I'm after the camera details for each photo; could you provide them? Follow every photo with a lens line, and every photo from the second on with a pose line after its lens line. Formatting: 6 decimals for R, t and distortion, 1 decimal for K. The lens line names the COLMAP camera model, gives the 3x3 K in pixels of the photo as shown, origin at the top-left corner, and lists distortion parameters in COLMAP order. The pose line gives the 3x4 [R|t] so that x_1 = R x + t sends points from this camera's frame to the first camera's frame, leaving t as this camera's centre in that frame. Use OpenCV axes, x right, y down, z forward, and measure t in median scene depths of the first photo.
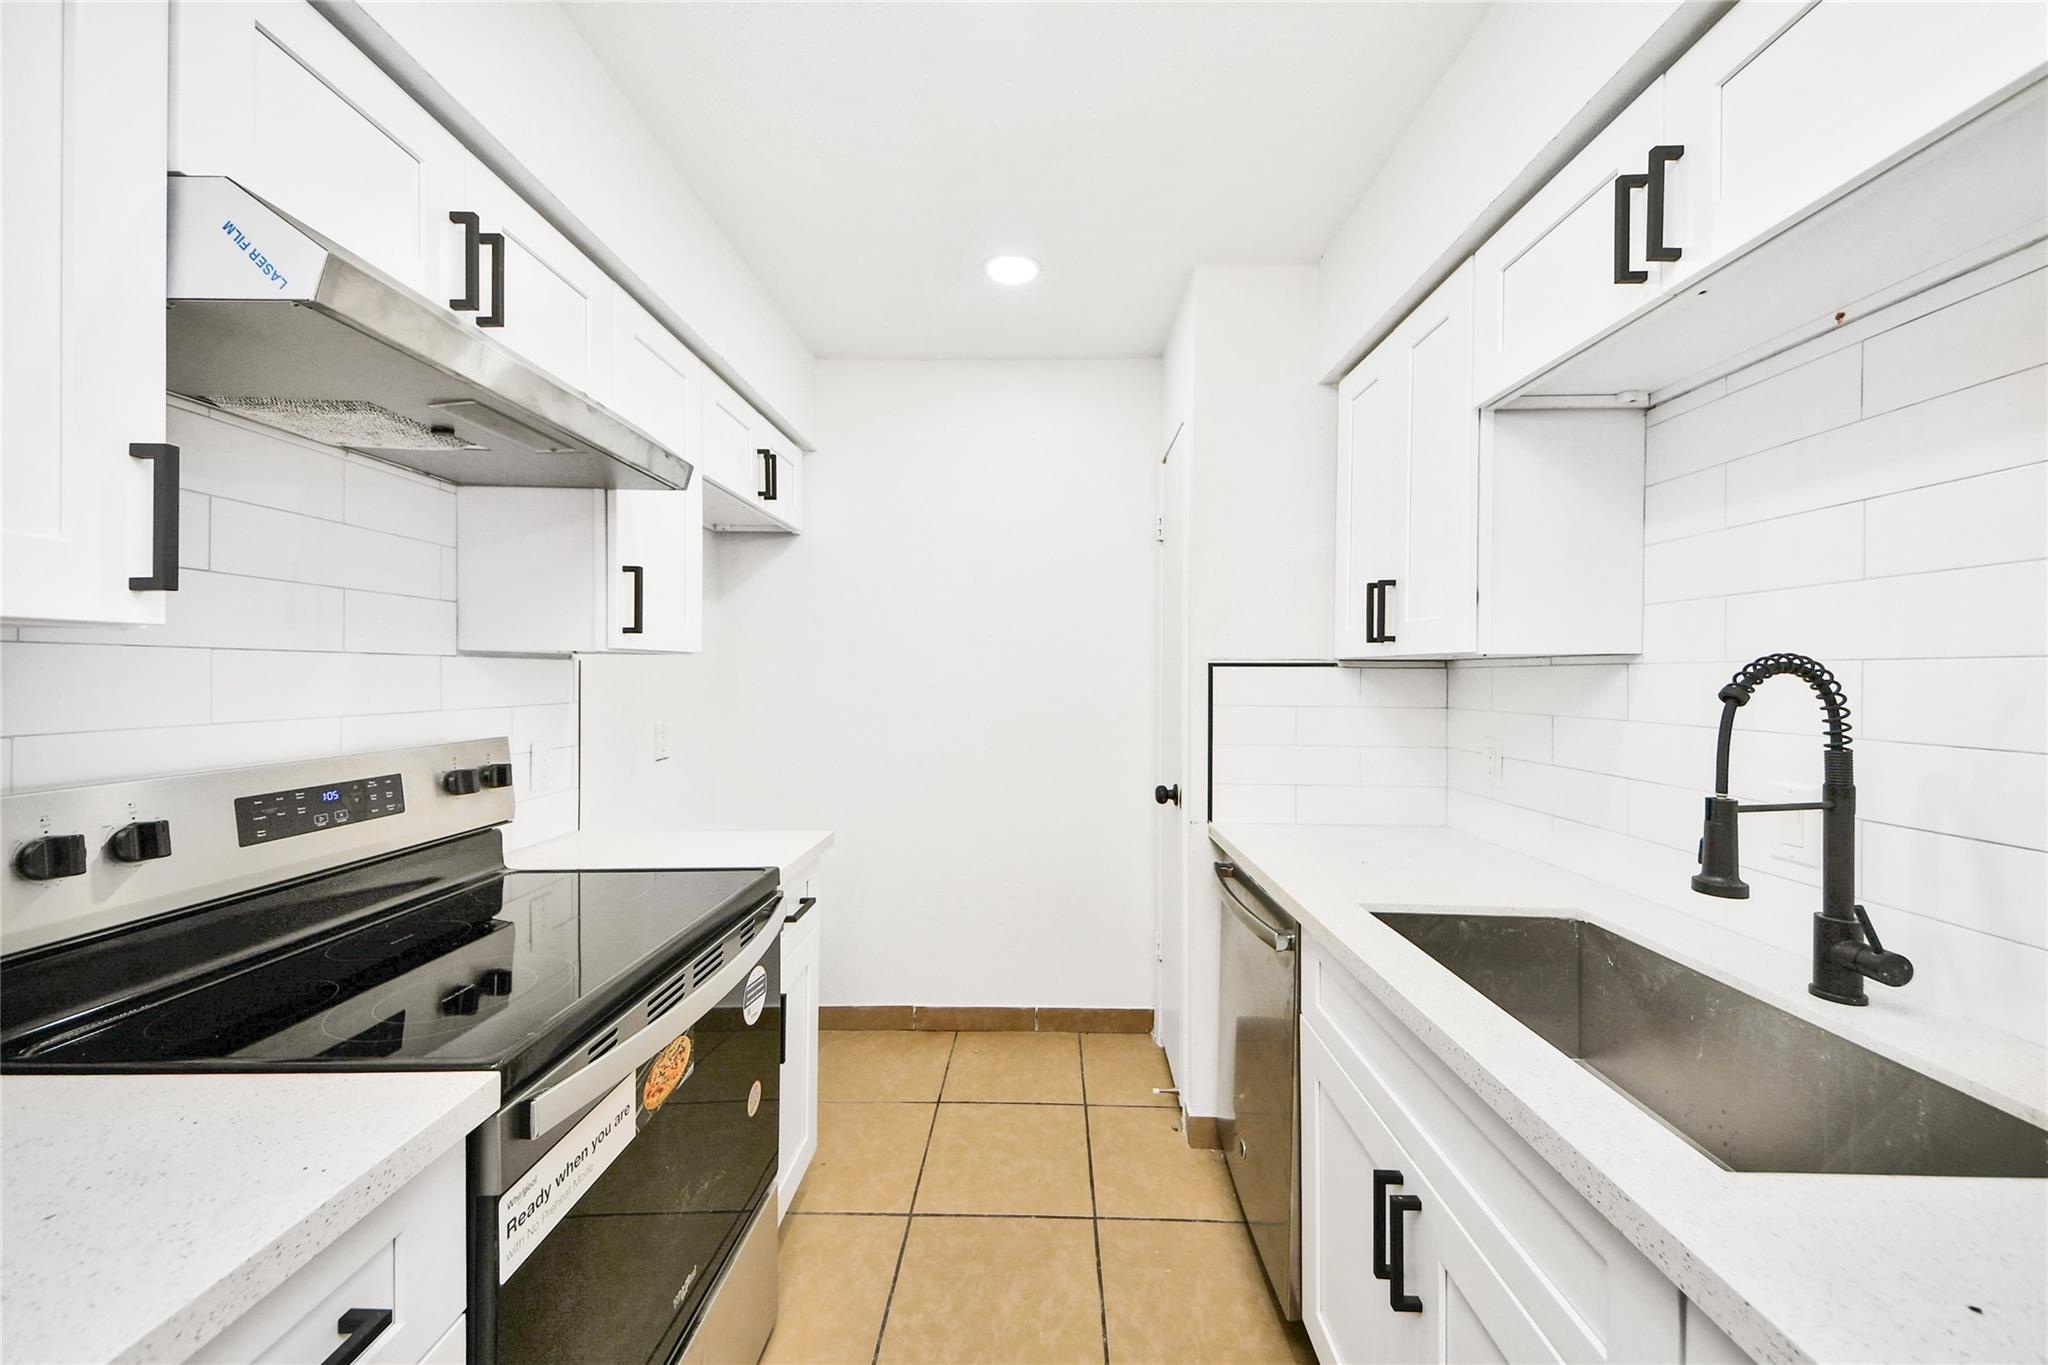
lens RADIAL K [[733.2, 0, 1022.9], [0, 733.2, 673.5], [0, 0, 1]] dist [0.035334, -0.011111]
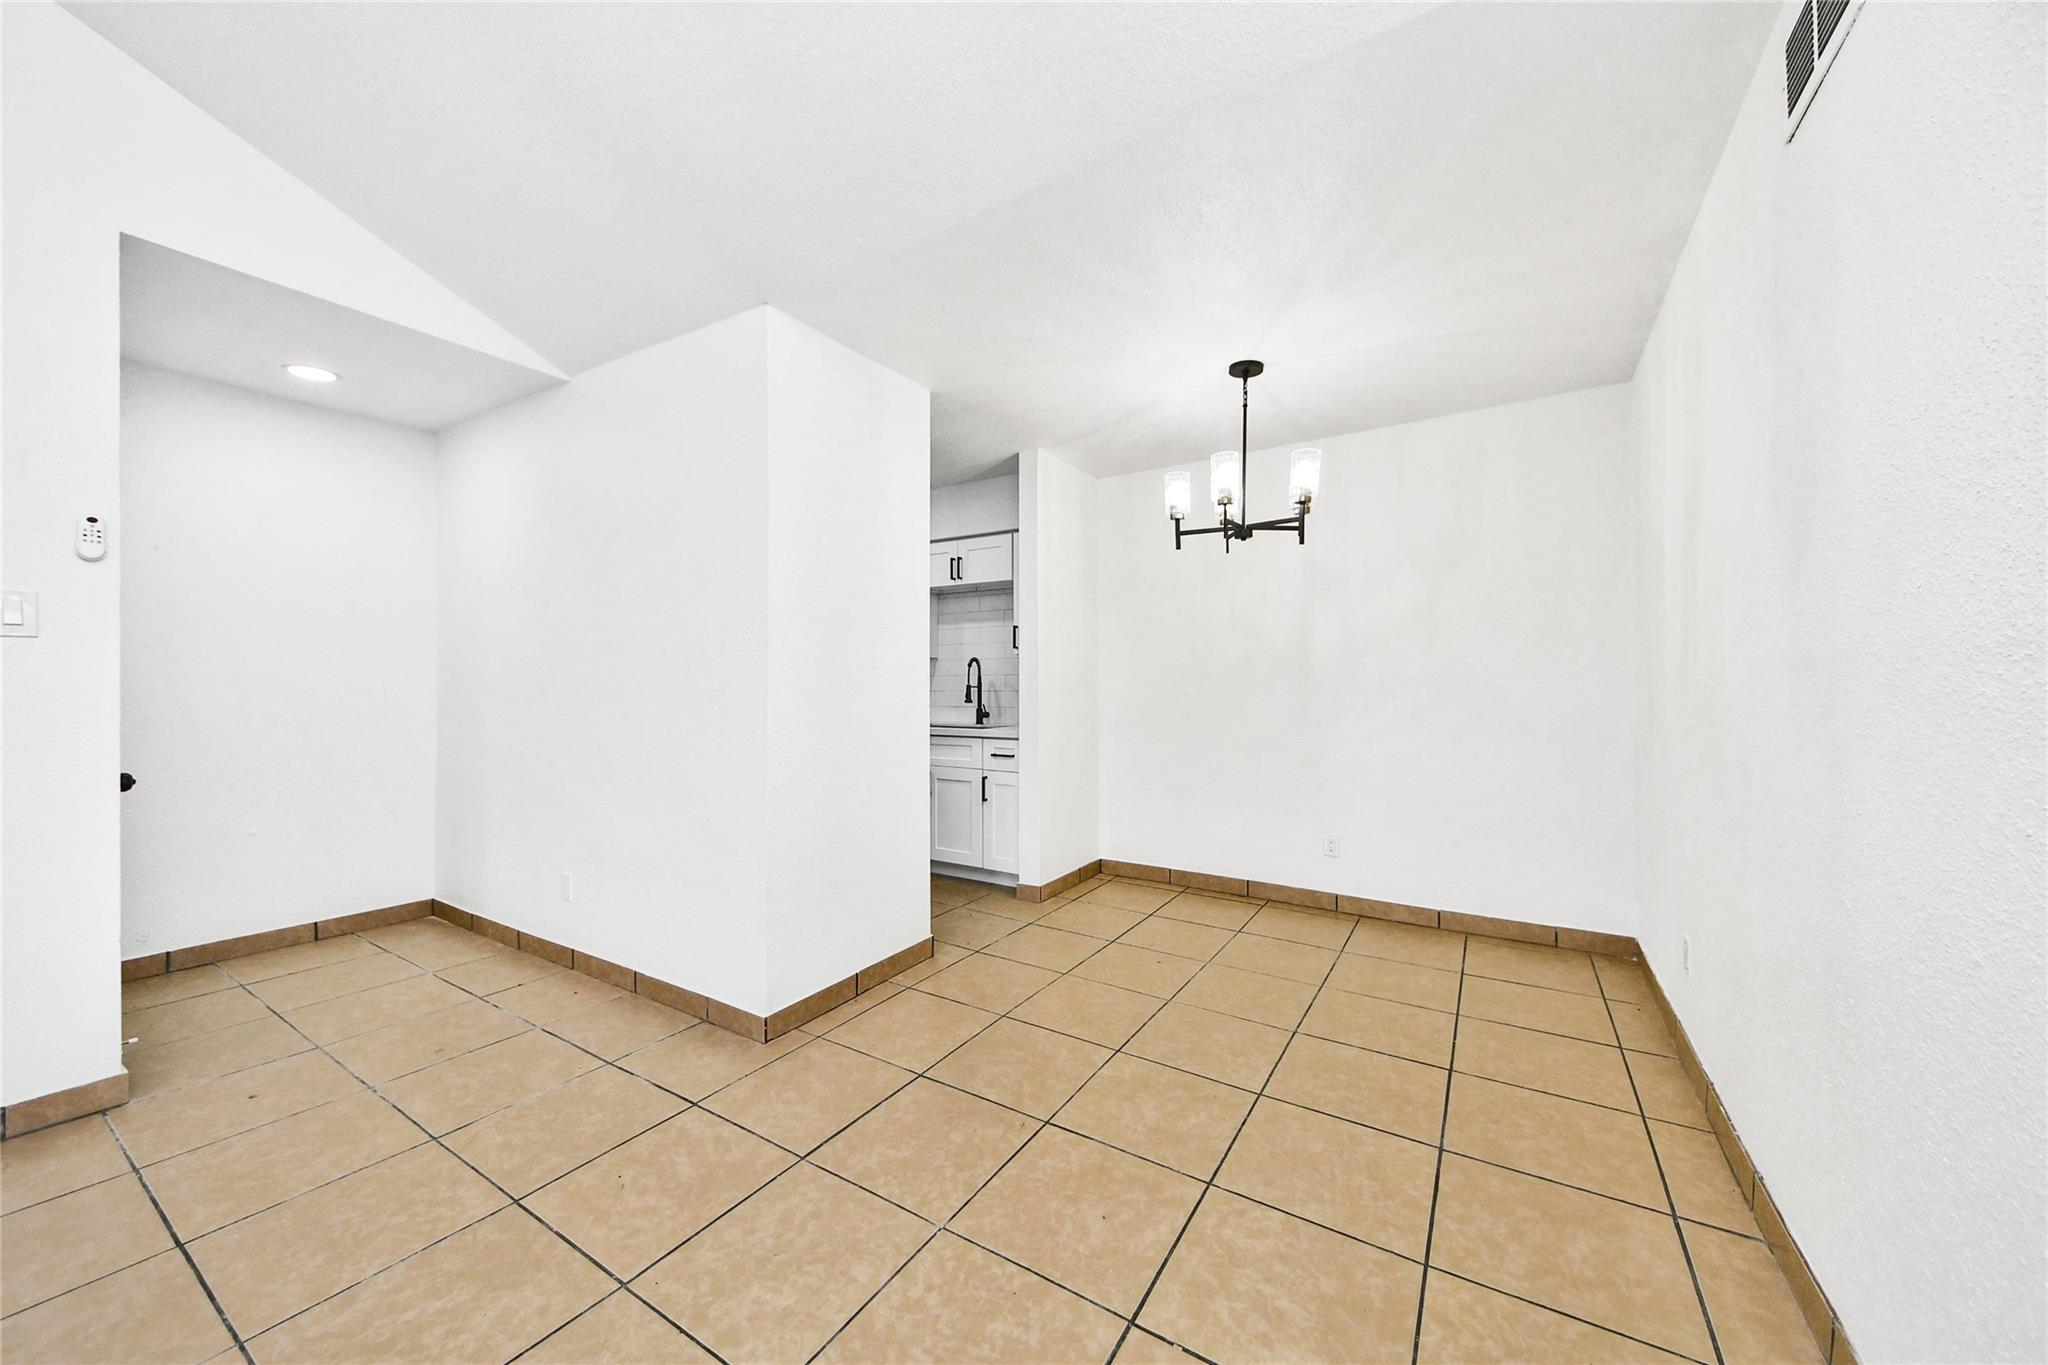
lens RADIAL K [[733.2, 0, 1025.4], [0, 733.2, 675.7], [0, 0, 1]] dist [0.035334, -0.011111]
pose [[0.532311, 0.004979, 0.846534, -2.108409], [0.003414, 0.999962, -0.008028, 0.097739], [-0.846542, 0.007164, 0.532274, -1.363914]]
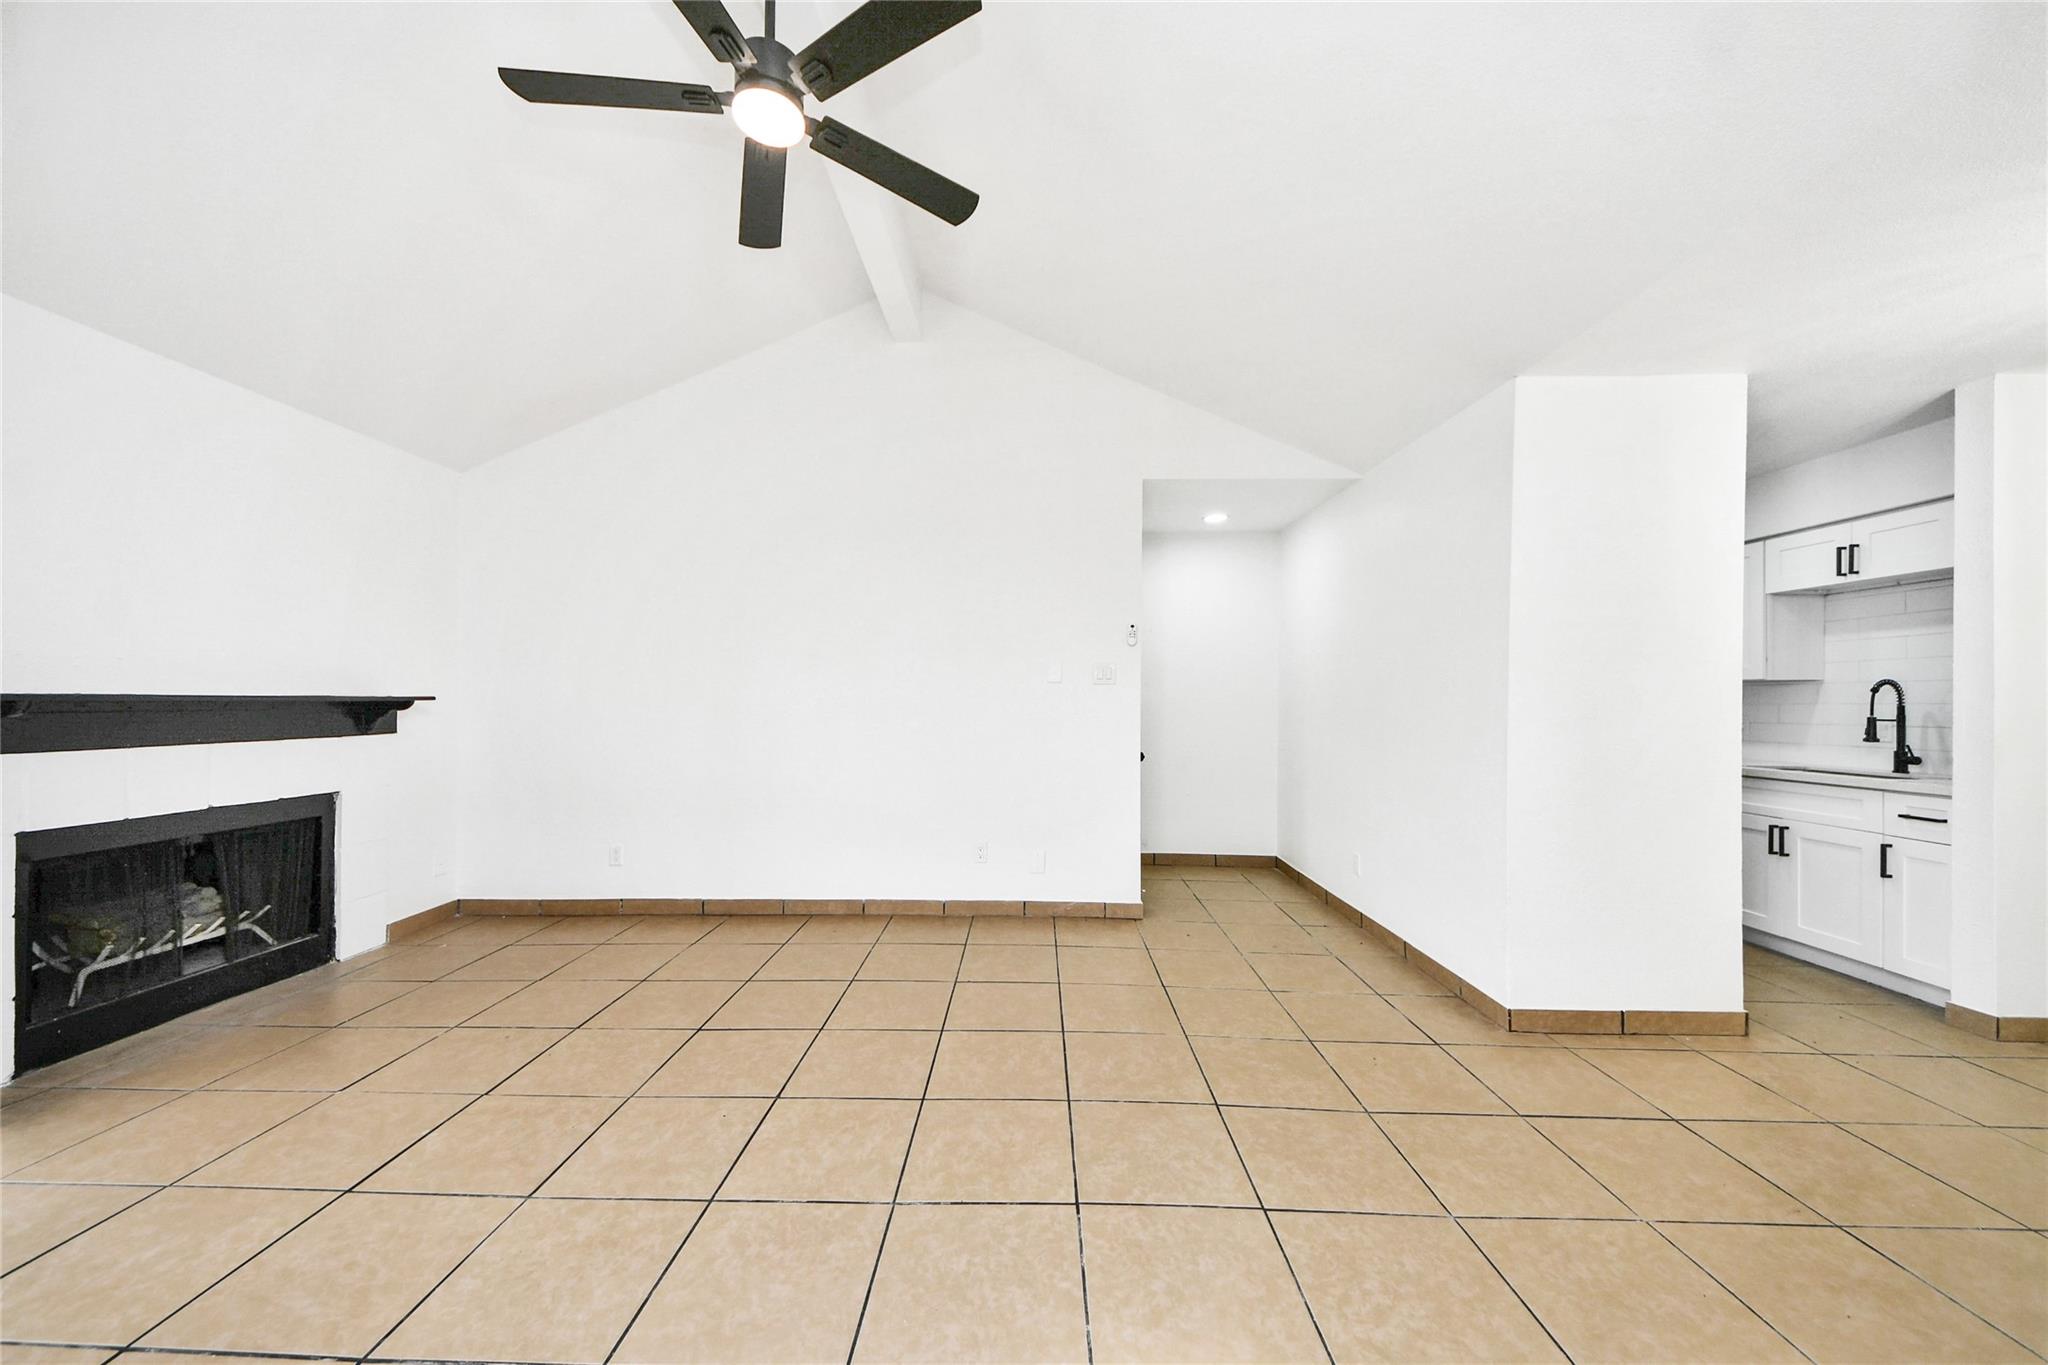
lens RADIAL K [[733.2, 0, 1018.2], [0, 733.2, 690.8], [0, 0, 1]] dist [0.035334, -0.011111]
pose [[0.999879, 0.007781, -0.013455, -2.242901], [-0.007922, 0.999914, -0.010459, 0.070876], [0.013372, 0.010564, 0.999855, -1.931219]]
